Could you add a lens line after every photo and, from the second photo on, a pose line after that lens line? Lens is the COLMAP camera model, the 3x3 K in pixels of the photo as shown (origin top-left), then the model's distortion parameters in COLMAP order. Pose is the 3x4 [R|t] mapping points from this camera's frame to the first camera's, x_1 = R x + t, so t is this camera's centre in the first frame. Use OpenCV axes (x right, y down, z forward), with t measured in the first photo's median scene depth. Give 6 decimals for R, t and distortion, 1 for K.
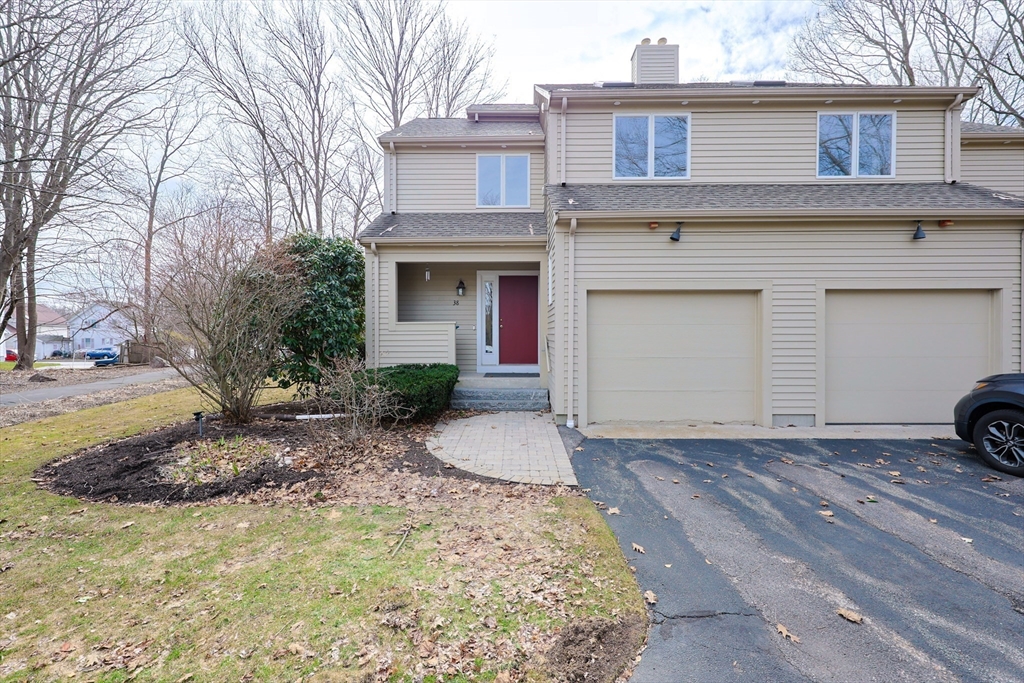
lens RADIAL K [[442.2, 0, 505.3], [0, 442.2, 344.1], [0, 0, 1]] dist [0.000060, -0.000555]
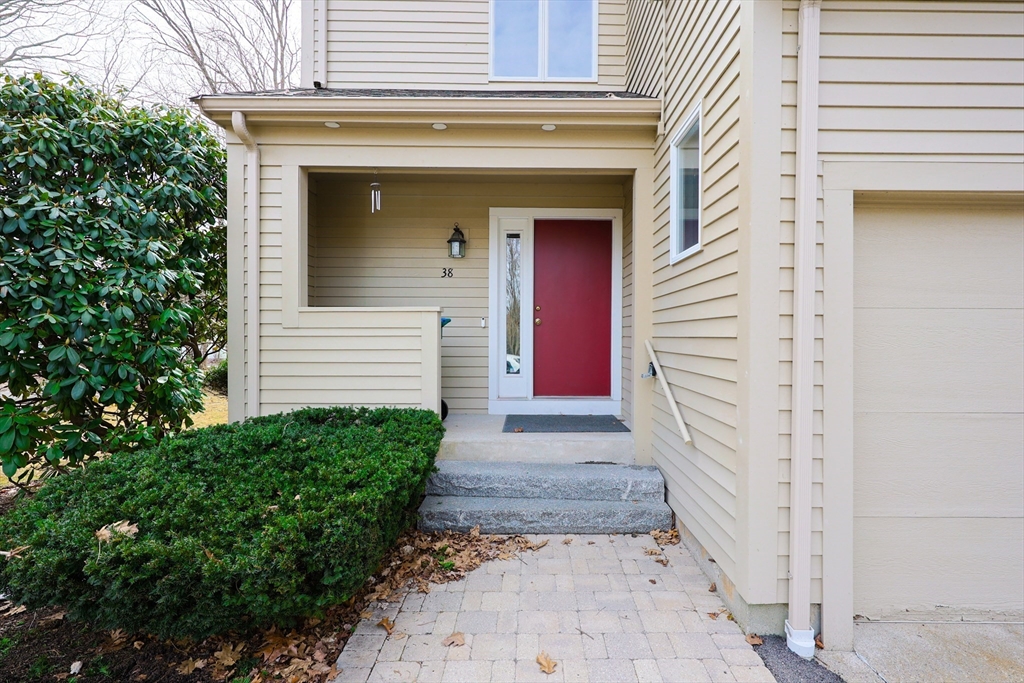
lens RADIAL K [[442.2, 0, 521.2], [0, 442.2, 338.2], [0, 0, 1]] dist [0.000060, -0.000555]
pose [[0.999916, 0.005128, 0.011929, -0.037276], [-0.004961, 0.999890, -0.013997, -0.014249], [-0.011999, 0.013936, 0.999831, 0.559414]]
